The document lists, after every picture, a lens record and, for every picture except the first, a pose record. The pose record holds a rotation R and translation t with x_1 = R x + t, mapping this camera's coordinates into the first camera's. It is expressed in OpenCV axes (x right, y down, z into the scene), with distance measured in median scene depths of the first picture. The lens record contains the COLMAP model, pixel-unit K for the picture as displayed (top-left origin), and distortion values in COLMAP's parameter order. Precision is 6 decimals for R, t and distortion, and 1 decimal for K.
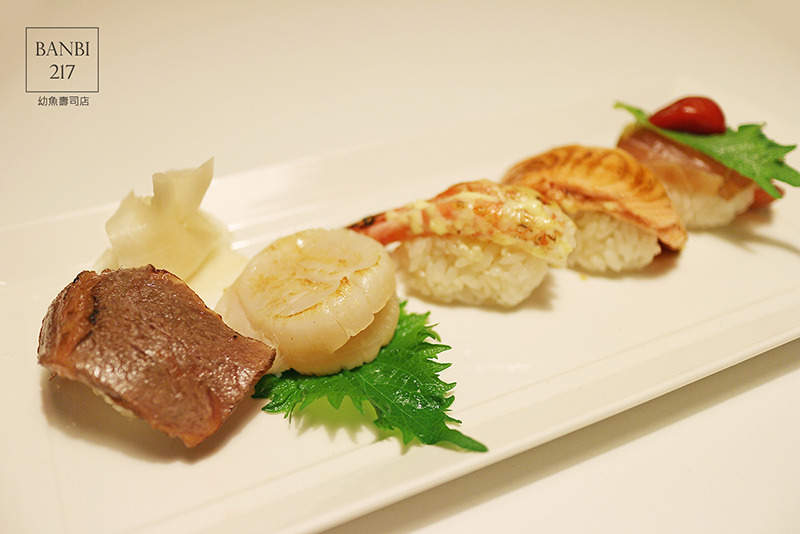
lens RADIAL K [[842.4, 0, 400.0], [0, 842.4, 267.0], [0, 0, 1]] dist [-0.011702, 0.014016]
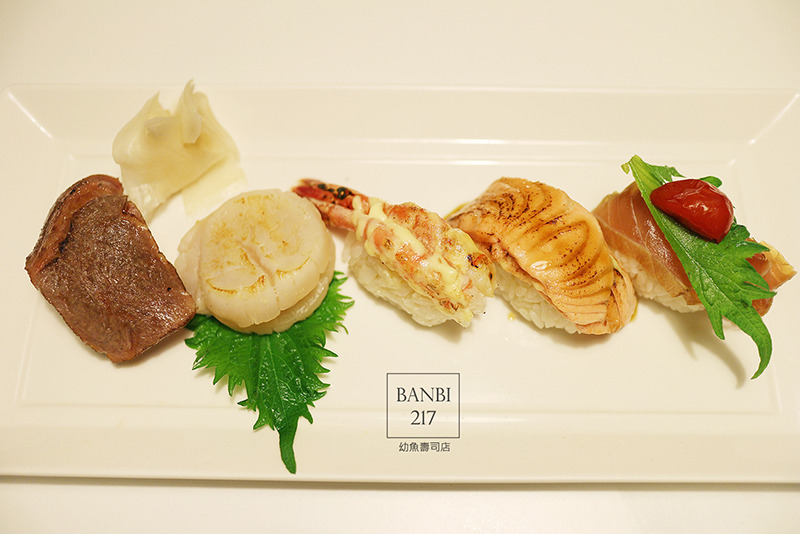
lens RADIAL K [[842.4, 0, 400.0], [0, 842.4, 267.0], [0, 0, 1]] dist [-0.011702, 0.014016]
pose [[0.893211, 0.398752, -0.207778, 0.311423], [-0.250158, 0.824681, 0.507270, -0.582858], [0.373625, -0.401121, 0.836365, 0.098449]]
